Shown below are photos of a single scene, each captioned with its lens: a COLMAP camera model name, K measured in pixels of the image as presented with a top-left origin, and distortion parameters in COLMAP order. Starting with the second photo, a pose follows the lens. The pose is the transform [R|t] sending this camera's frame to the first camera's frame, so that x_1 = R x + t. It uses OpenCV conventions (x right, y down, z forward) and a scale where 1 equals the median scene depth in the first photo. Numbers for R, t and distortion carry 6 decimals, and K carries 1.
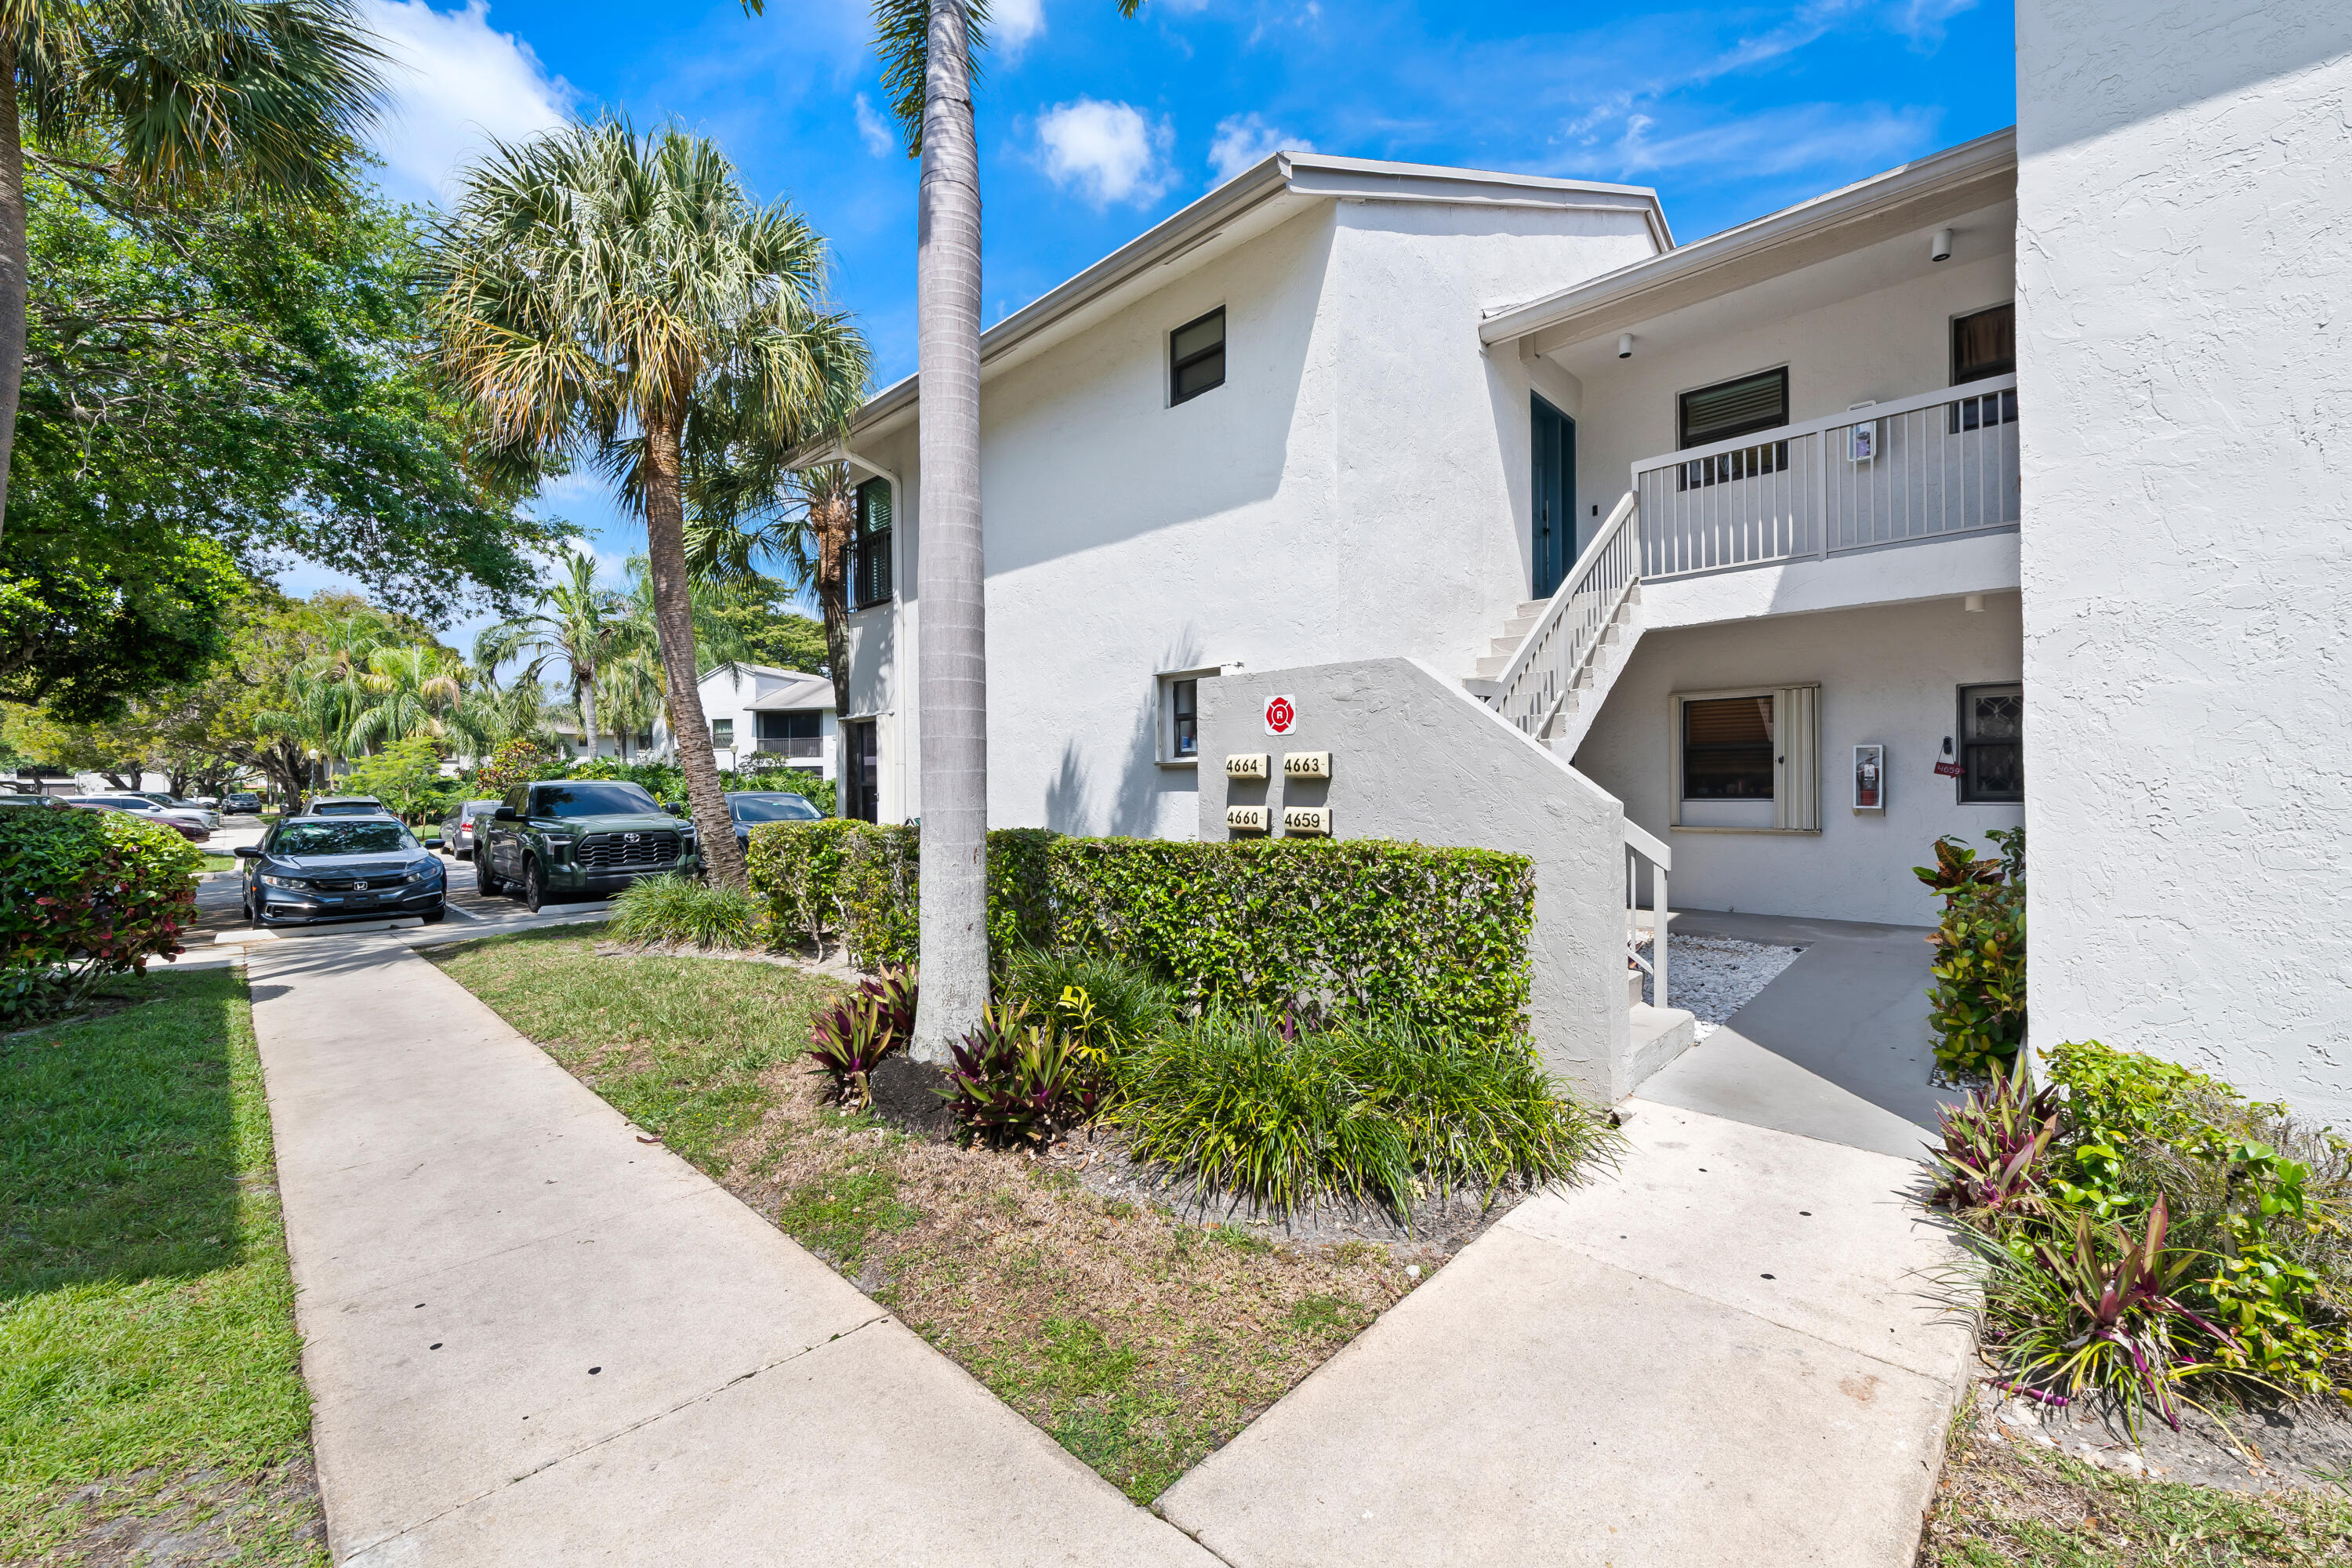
lens RADIAL K [[951.5, 0, 1183.2], [0, 951.5, 790.1], [0, 0, 1]] dist [0.001780, -0.003181]
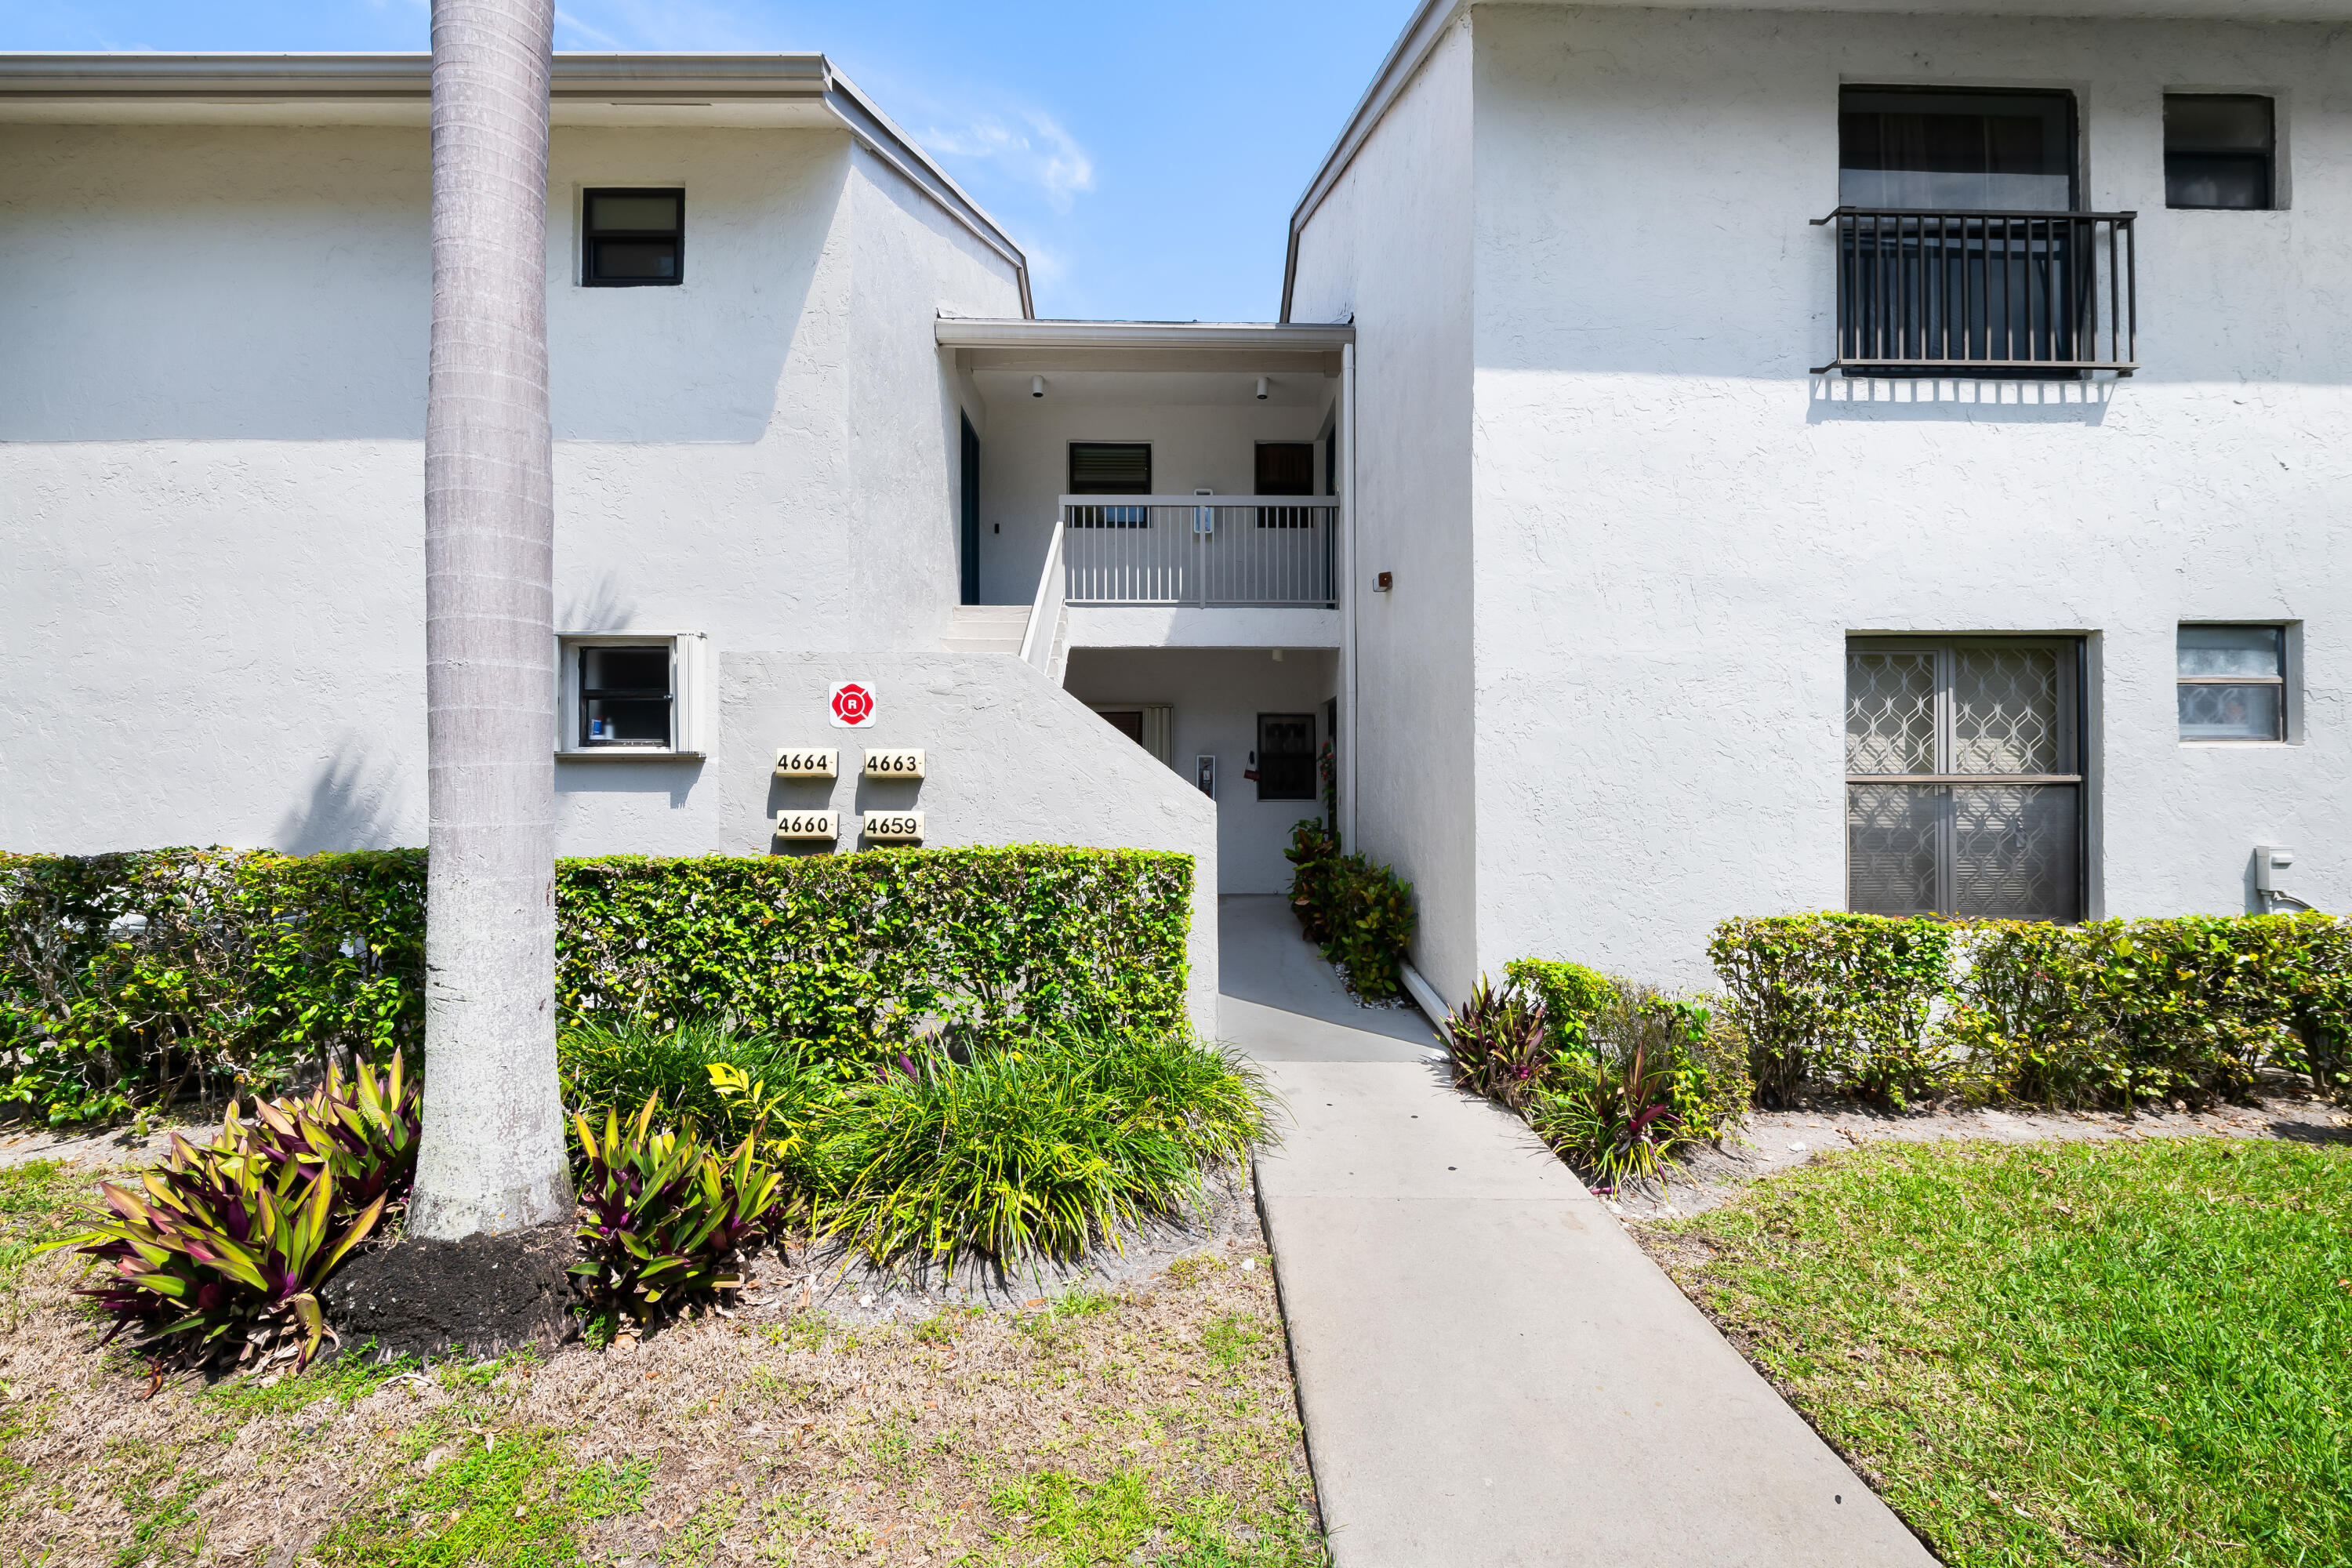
lens RADIAL K [[943.9, 0, 1192.3], [0, 943.9, 771.7], [0, 0, 1]] dist [0.000167, -0.000424]
pose [[0.697274, 0.014910, 0.716649, -0.293023], [-0.002786, 0.999832, -0.018091, -0.003266], [-0.716799, 0.010618, 0.697199, 0.181456]]
